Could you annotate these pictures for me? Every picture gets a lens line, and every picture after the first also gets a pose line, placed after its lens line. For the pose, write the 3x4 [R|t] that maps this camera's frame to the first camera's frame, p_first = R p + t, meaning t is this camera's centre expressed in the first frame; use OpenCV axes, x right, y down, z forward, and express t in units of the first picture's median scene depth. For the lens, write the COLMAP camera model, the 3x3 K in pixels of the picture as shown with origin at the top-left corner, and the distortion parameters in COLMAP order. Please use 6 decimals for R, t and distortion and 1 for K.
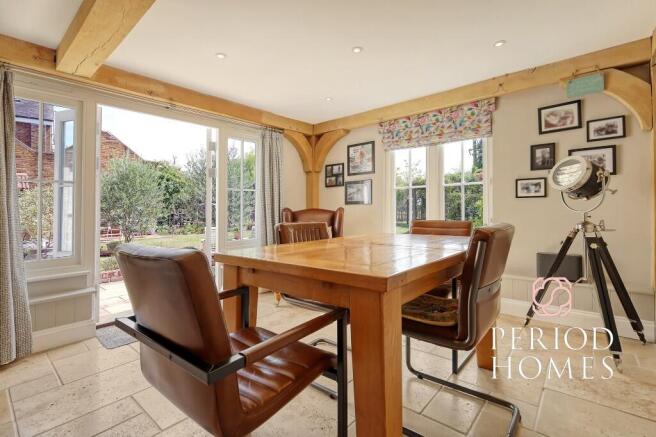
lens RADIAL K [[298.0, 0, 322.1], [0, 298.0, 207.8], [0, 0, 1]] dist [0.003087, 0.000656]
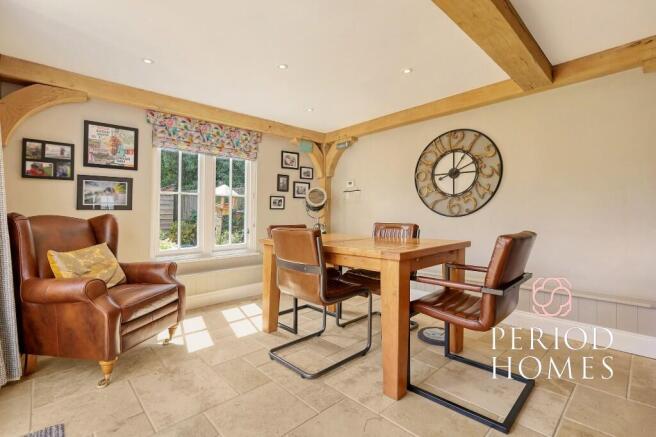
lens RADIAL K [[298.0, 0, 322.1], [0, 298.0, 207.8], [0, 0, 1]] dist [0.003087, 0.000656]
pose [[0.137142, 0.032902, 0.990005, -0.532894], [-0.006222, 0.999457, -0.032354, 0.002586], [-0.990532, -0.001723, 0.137272, 0.428606]]
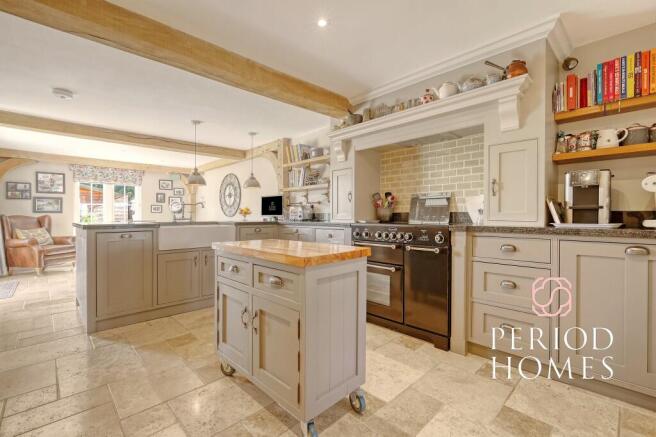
lens RADIAL K [[287.0, 0, 328.0], [0, 287.0, 218.5], [0, 0, 1]] dist [0.003064, -0.000137]
pose [[0.109730, -0.000420, 0.993961, -1.230712], [-0.011026, 0.999938, 0.001640, -0.001838], [-0.993900, -0.011139, 0.109718, -0.586213]]
